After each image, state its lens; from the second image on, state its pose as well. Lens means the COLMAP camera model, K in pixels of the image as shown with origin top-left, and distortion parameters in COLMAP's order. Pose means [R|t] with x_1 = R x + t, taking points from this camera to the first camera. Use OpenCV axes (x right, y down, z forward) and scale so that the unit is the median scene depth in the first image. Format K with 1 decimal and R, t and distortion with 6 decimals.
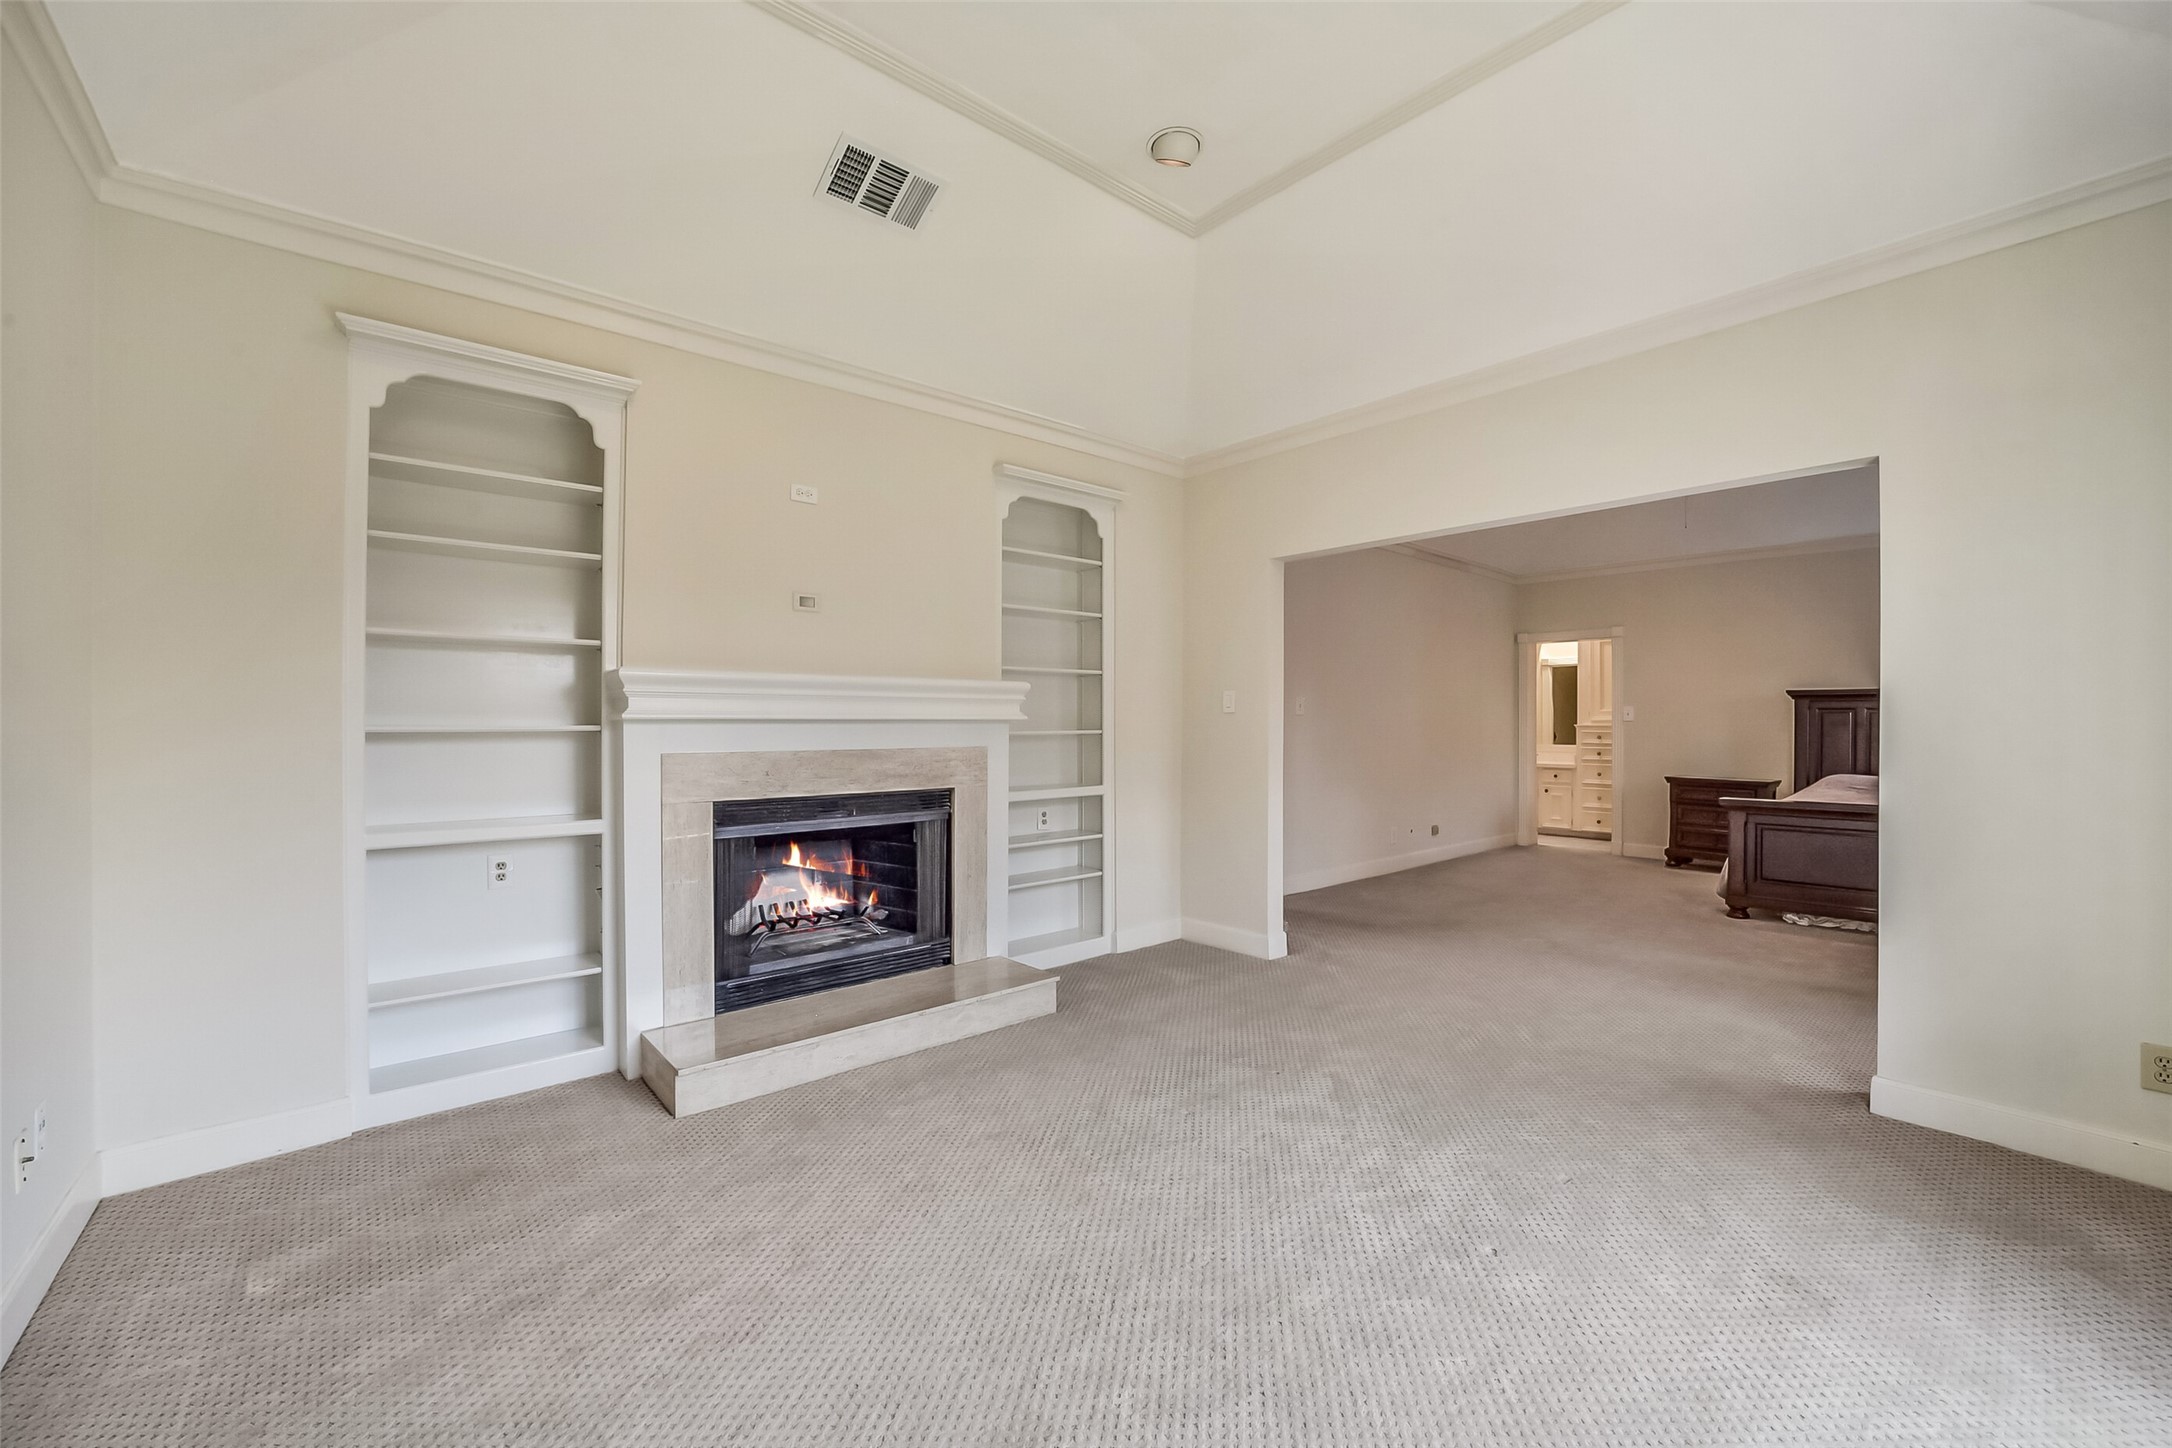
lens RADIAL K [[865.2, 0, 1086.0], [0, 865.2, 724.0], [0, 0, 1]] dist [-0.037746, 0.010323]
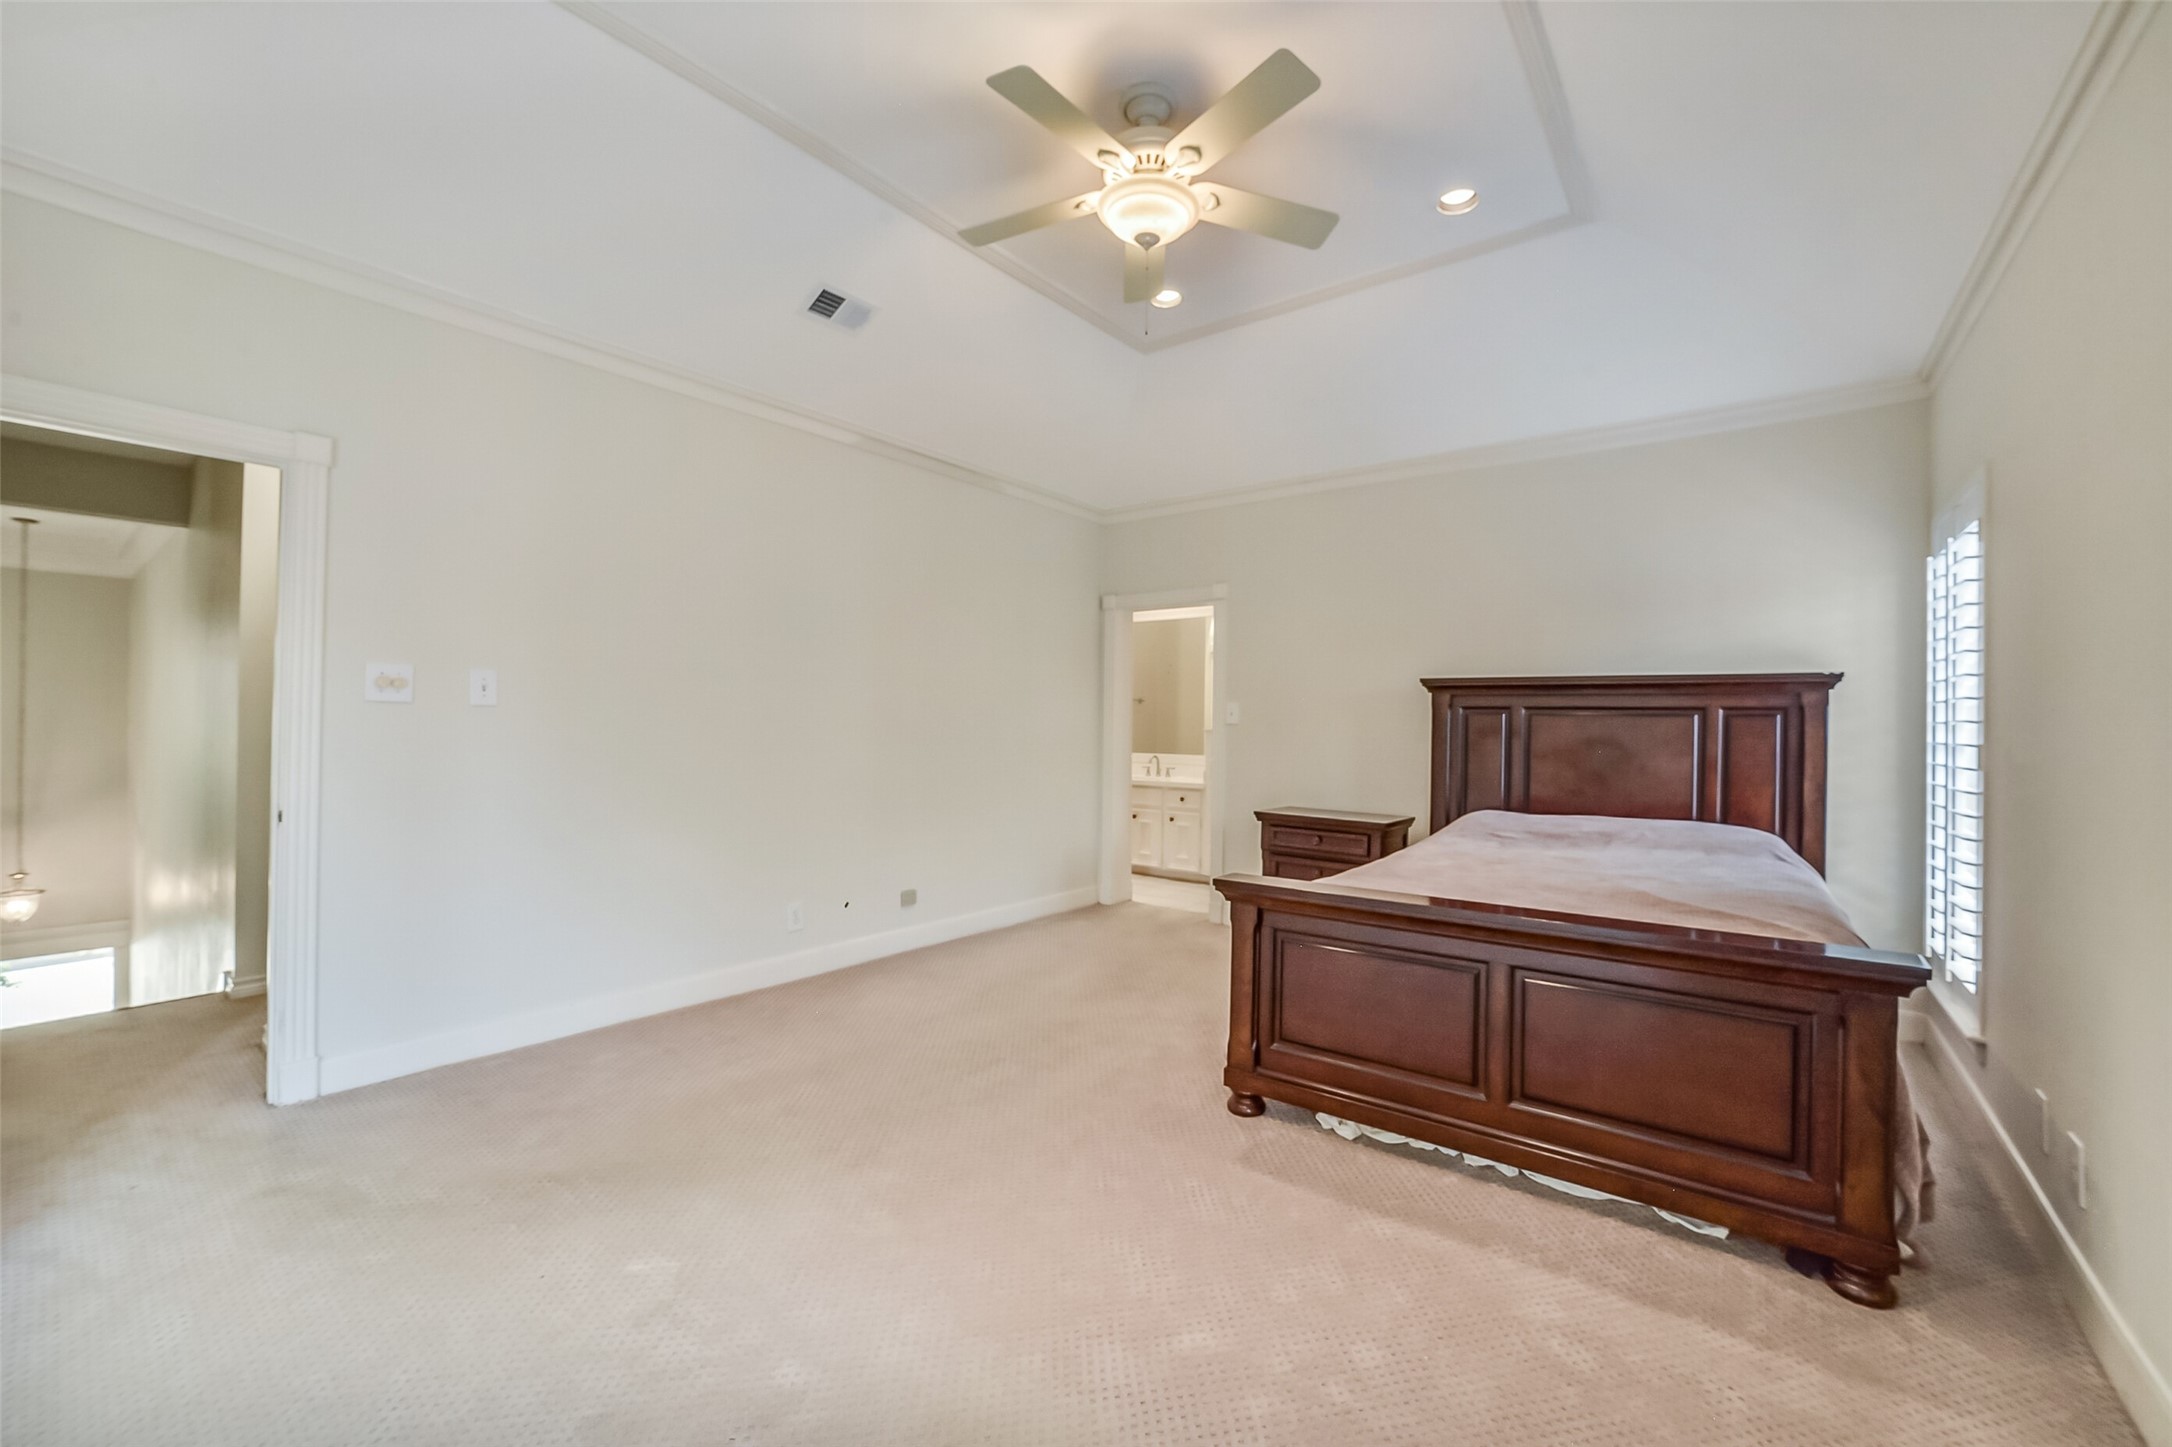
lens RADIAL K [[865.2, 0, 1086.0], [0, 865.2, 723.5], [0, 0, 1]] dist [-0.037746, 0.010323]
pose [[0.981626, 0.011305, 0.190480, 0.463476], [-0.011105, 0.999936, -0.002117, -0.001468], [-0.190492, -0.000037, 0.981689, 0.416269]]
